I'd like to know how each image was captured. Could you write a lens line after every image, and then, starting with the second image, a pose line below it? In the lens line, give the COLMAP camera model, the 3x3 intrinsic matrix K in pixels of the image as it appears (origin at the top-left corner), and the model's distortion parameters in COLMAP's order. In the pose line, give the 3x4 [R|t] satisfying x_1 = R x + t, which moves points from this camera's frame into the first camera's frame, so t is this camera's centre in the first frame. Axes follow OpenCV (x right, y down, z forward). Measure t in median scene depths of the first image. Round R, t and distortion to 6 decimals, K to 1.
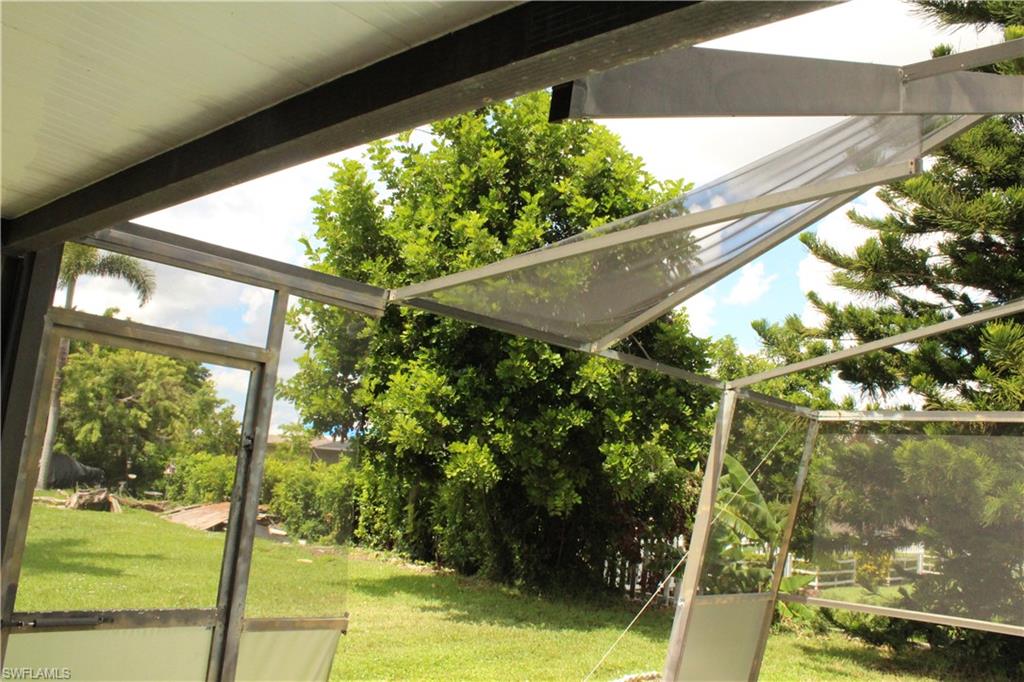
lens RADIAL K [[866.9, 0, 510.1], [0, 866.9, 342.7], [0, 0, 1]] dist [-0.160917, 0.144298]
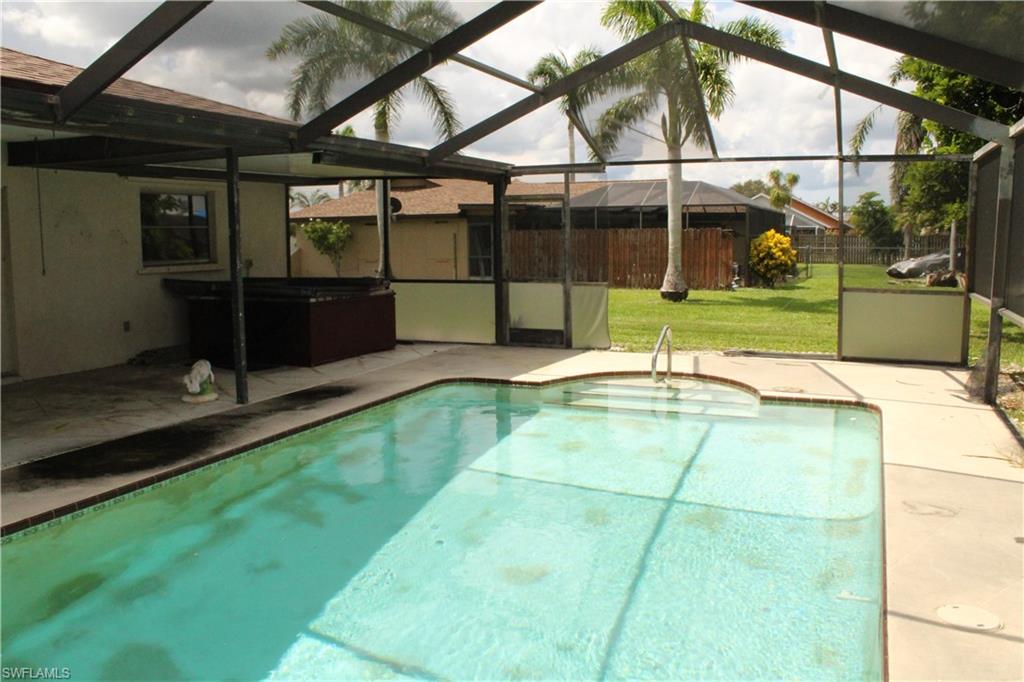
lens RADIAL K [[866.9, 0, 510.1], [0, 866.9, 342.7], [0, 0, 1]] dist [-0.160917, 0.144298]
pose [[0.336177, 0.020250, -0.941581, 0.485160], [0.190184, 0.977713, 0.088929, 0.041711], [0.922397, -0.208969, 0.324833, -0.051972]]
